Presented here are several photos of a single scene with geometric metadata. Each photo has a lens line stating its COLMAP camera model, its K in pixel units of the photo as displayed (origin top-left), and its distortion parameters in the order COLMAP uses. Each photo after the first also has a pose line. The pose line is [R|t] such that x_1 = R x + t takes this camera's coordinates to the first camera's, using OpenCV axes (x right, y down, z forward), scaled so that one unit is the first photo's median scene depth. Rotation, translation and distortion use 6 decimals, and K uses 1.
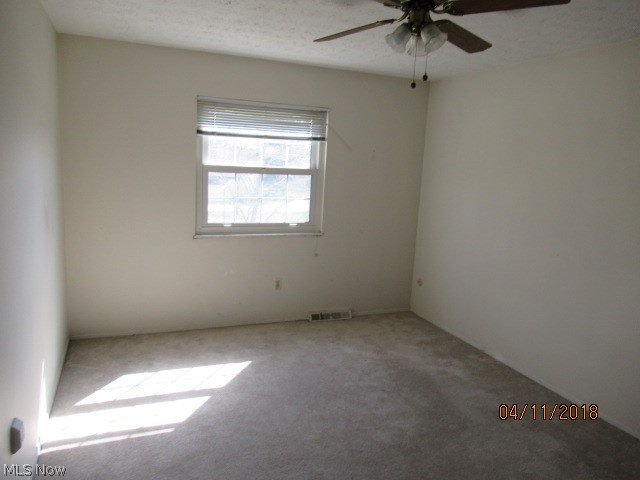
lens RADIAL K [[483.0, 0, 320.0], [0, 483.0, 240.0], [0, 0, 1]] dist [0.005129, 0.001874]
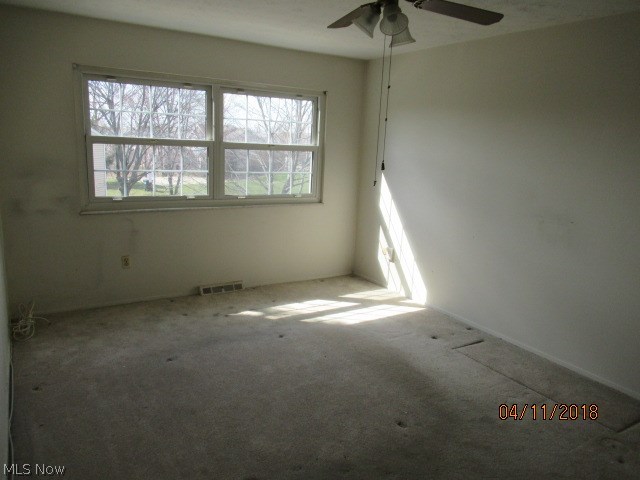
lens RADIAL K [[478.7, 0, 320.0], [0, 478.7, 240.0], [0, 0, 1]] dist [-0.008936, -0.002258]
pose [[0.977038, -0.034381, 0.210274, -0.008203], [0.022048, 0.997912, 0.060715, 0.000104], [-0.211923, -0.054685, 0.975755, -0.003435]]
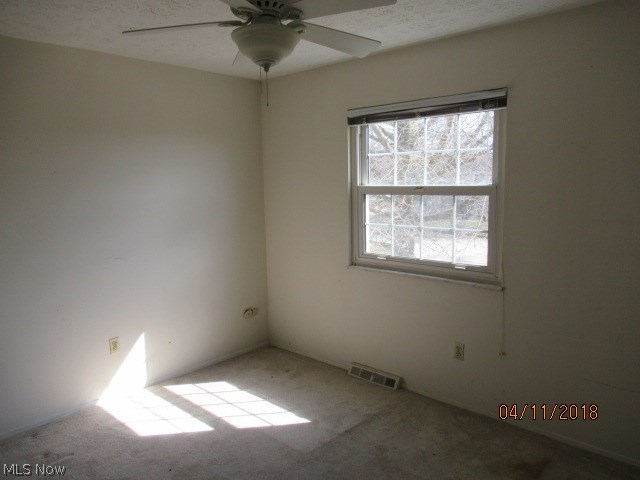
lens RADIAL K [[483.0, 0, 320.0], [0, 483.0, 240.0], [0, 0, 1]] dist [0.005129, 0.001874]
pose [[0.467011, 0.043941, -0.883159, 0.491233], [-0.148042, 0.988553, -0.029099, -0.021182], [0.871771, 0.144334, 0.468170, 0.530634]]
